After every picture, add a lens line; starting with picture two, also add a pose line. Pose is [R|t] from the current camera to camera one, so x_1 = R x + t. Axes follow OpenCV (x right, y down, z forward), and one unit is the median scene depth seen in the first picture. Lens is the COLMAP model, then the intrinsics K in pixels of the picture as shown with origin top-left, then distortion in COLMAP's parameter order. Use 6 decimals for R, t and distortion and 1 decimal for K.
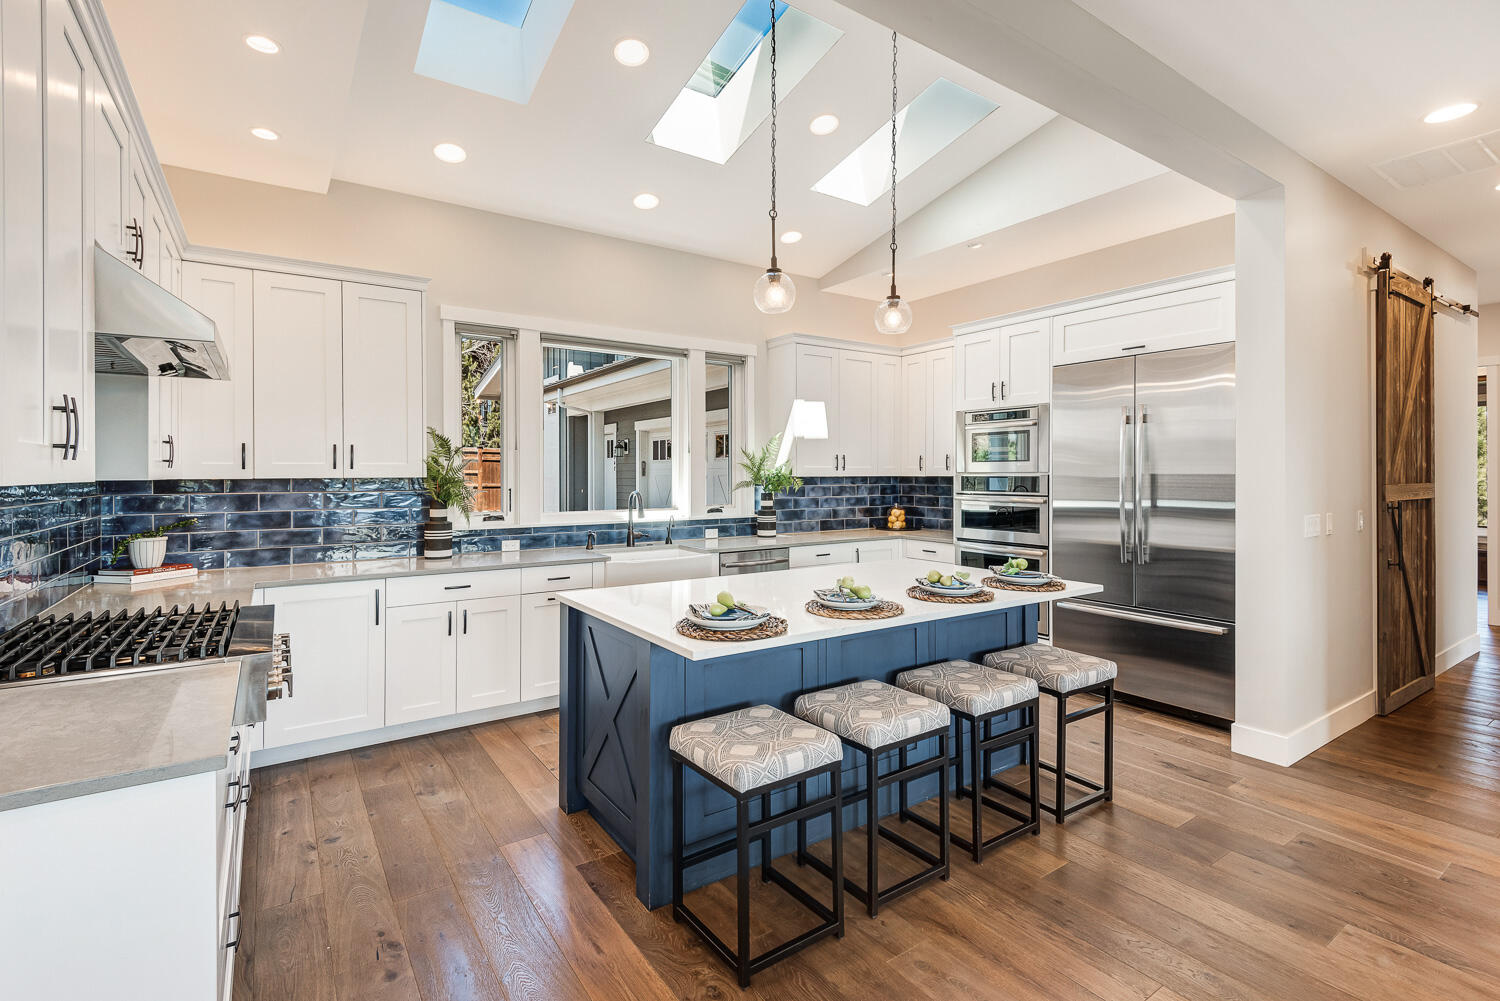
lens RADIAL K [[692.9, 0, 748.1], [0, 692.9, 468.4], [0, 0, 1]] dist [0.028271, 0.000227]
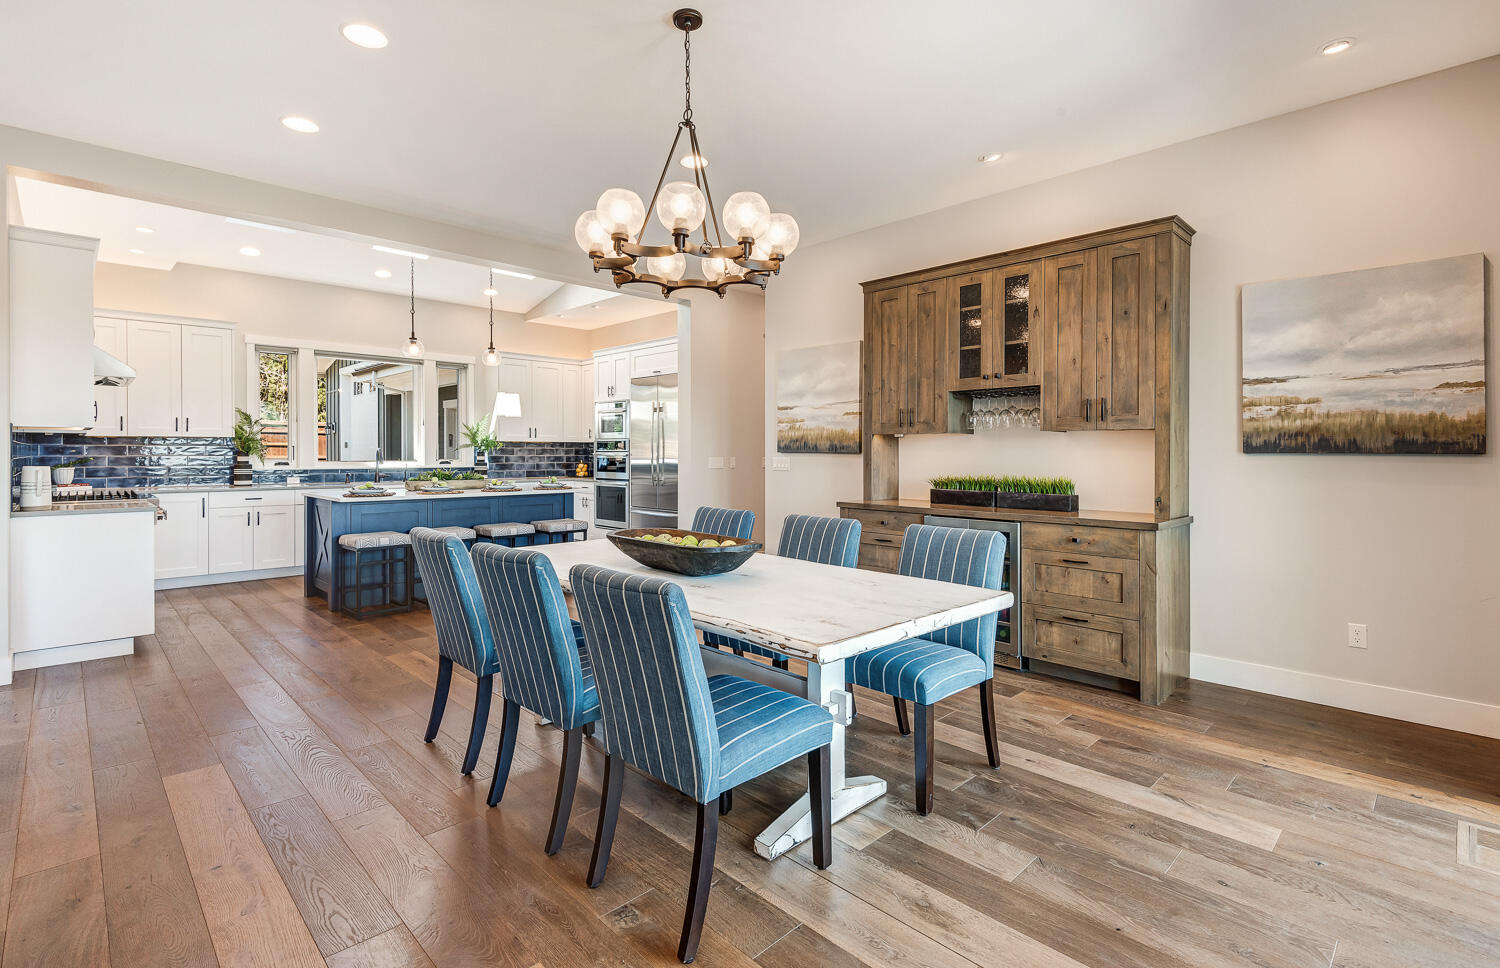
lens RADIAL K [[690.4, 0, 752.9], [0, 690.4, 453.4], [0, 0, 1]] dist [-0.000592, -0.000839]
pose [[0.982310, 0.003035, 0.187235, 0.397332], [-0.005021, 0.999936, 0.010135, 0.024243], [-0.187192, -0.010896, 0.982263, -0.761412]]
